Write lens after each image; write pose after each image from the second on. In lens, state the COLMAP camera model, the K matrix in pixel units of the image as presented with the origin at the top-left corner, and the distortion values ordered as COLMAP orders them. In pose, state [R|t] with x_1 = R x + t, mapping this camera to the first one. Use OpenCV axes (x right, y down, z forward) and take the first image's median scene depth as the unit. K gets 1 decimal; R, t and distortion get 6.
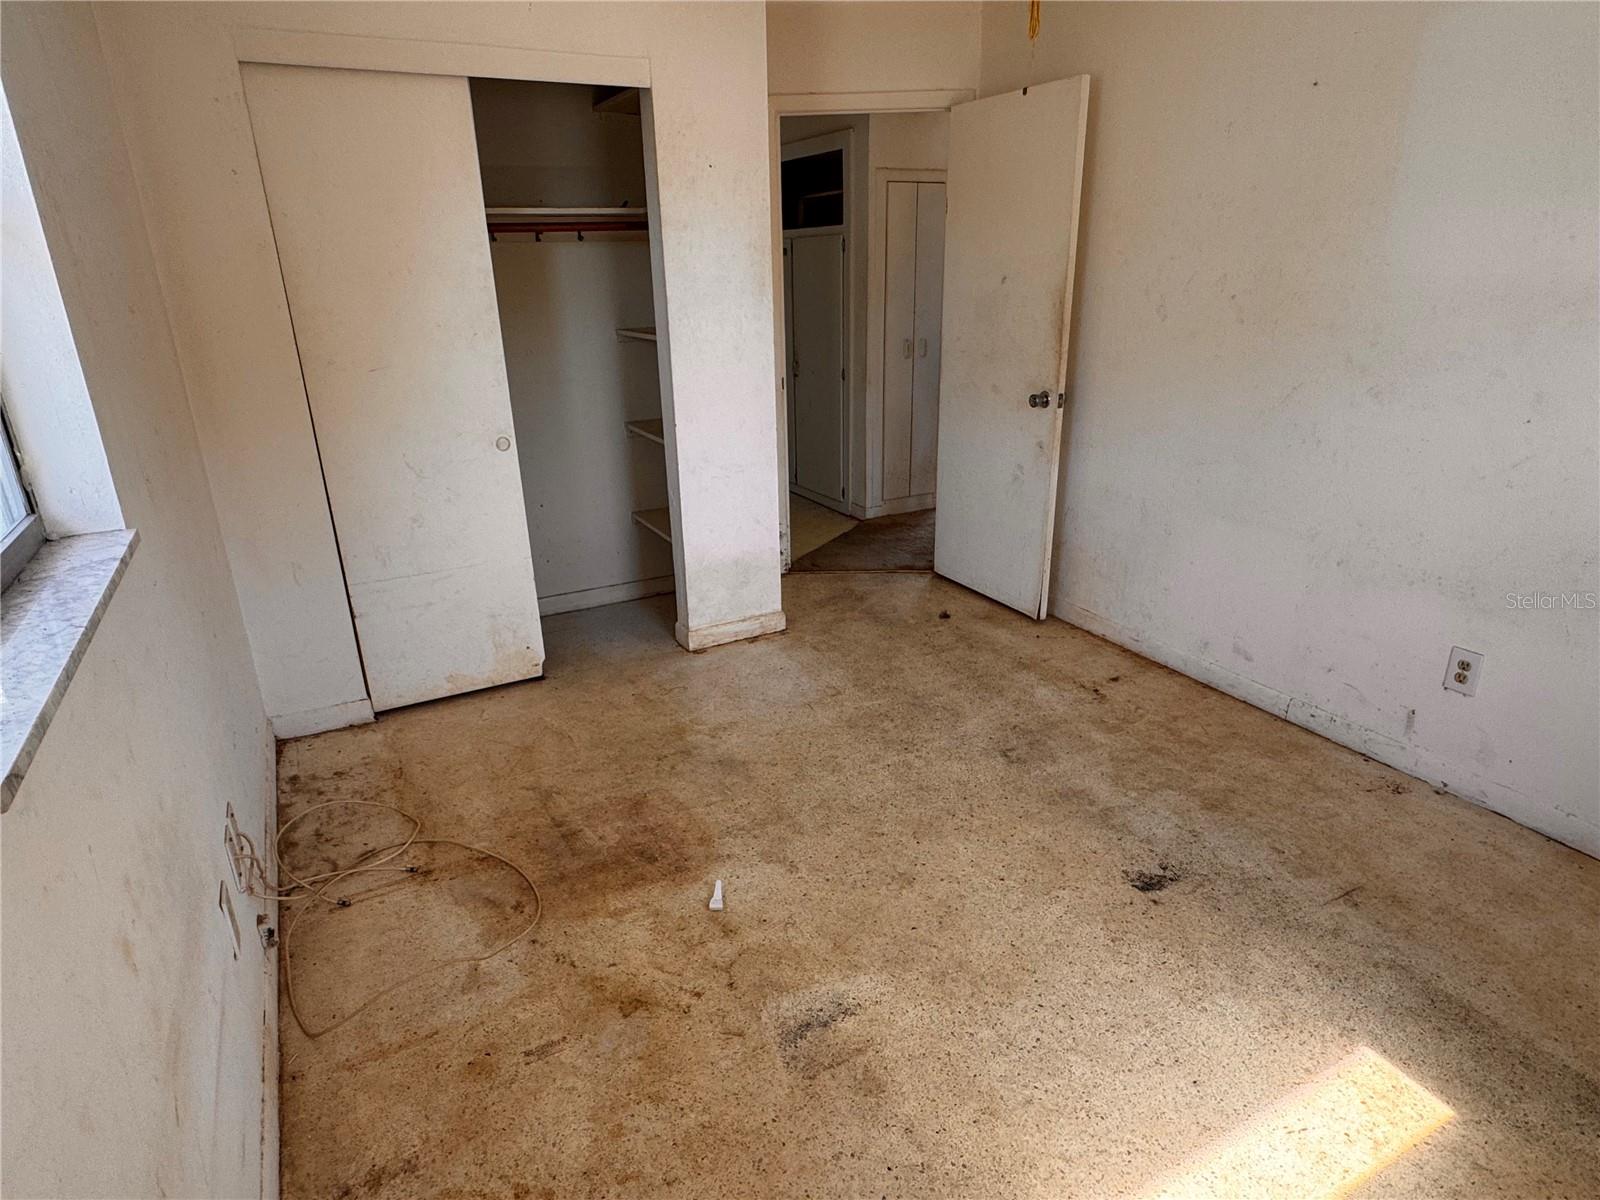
lens RADIAL K [[924.4, 0, 797.5], [0, 924.4, 593.2], [0, 0, 1]] dist [-0.002068, 0.000413]
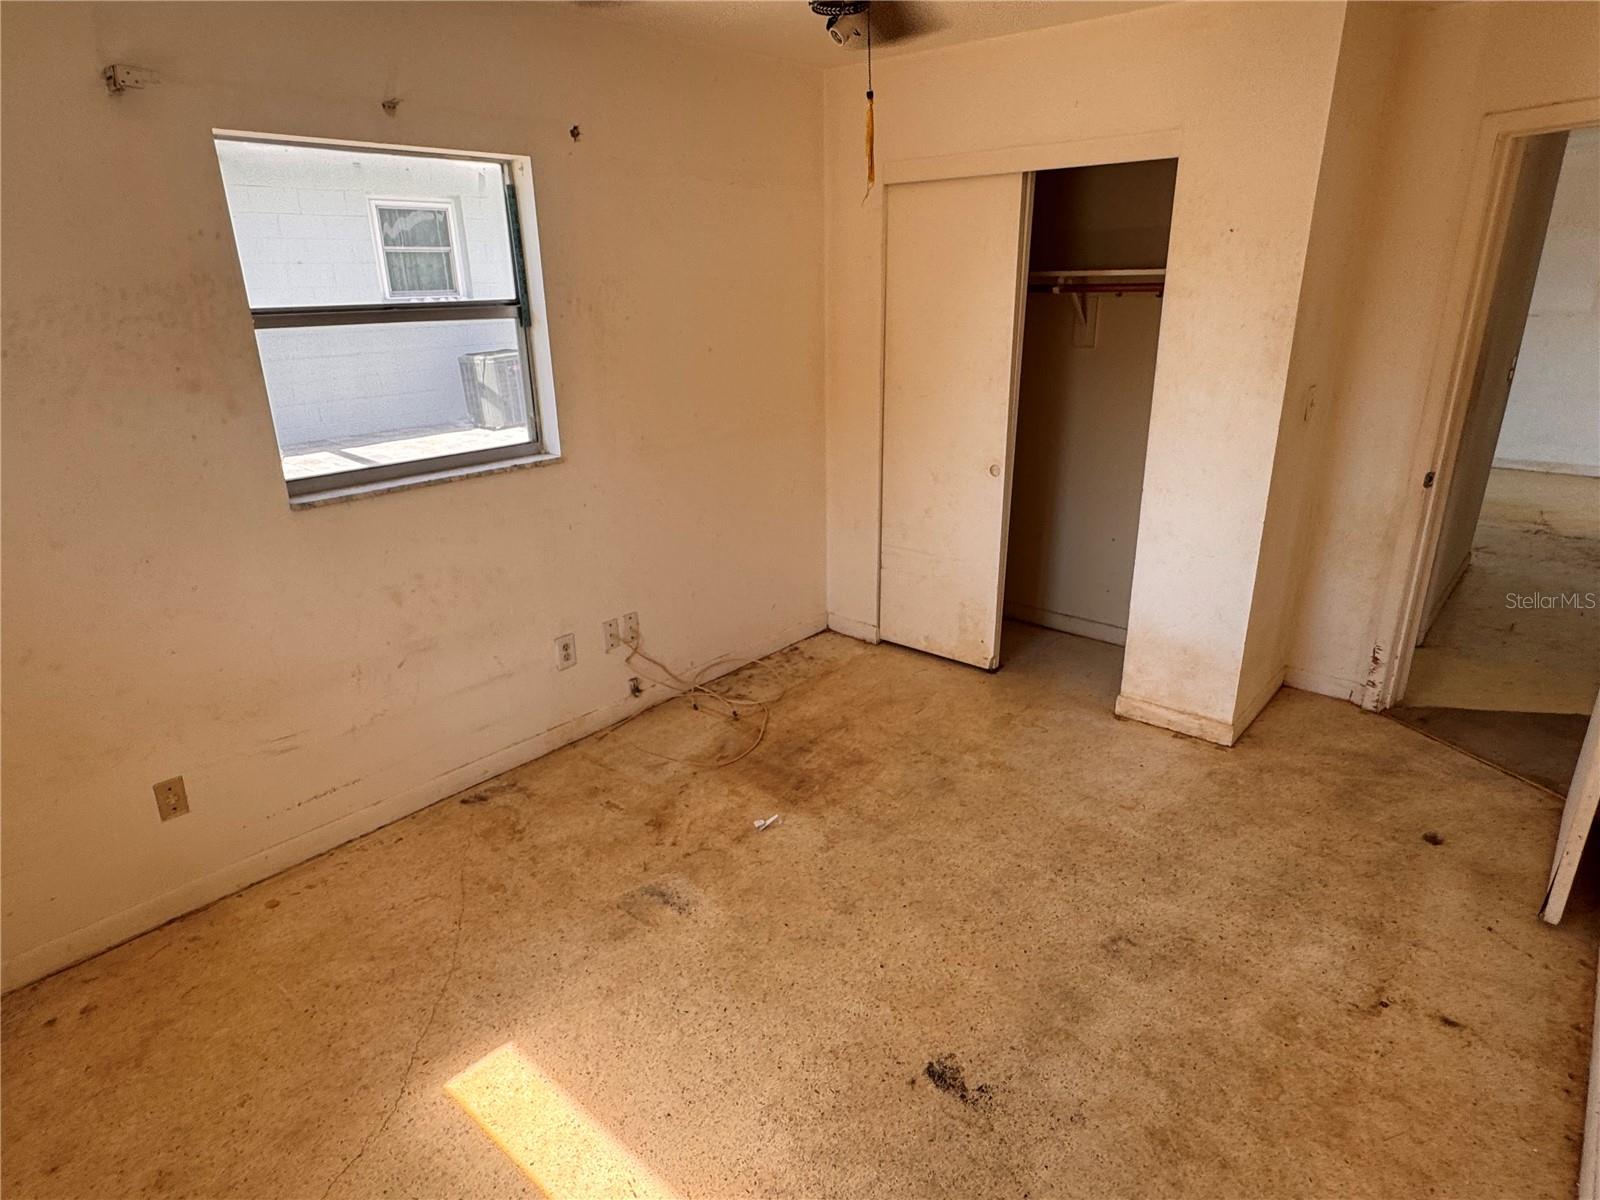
lens RADIAL K [[924.4, 0, 793.8], [0, 924.4, 597.5], [0, 0, 1]] dist [-0.002068, 0.000413]
pose [[0.349584, 0.322715, -0.879571, 0.788703], [-0.309489, 0.925882, 0.216701, -0.213153], [0.884312, 0.196463, 0.423551, 0.332934]]
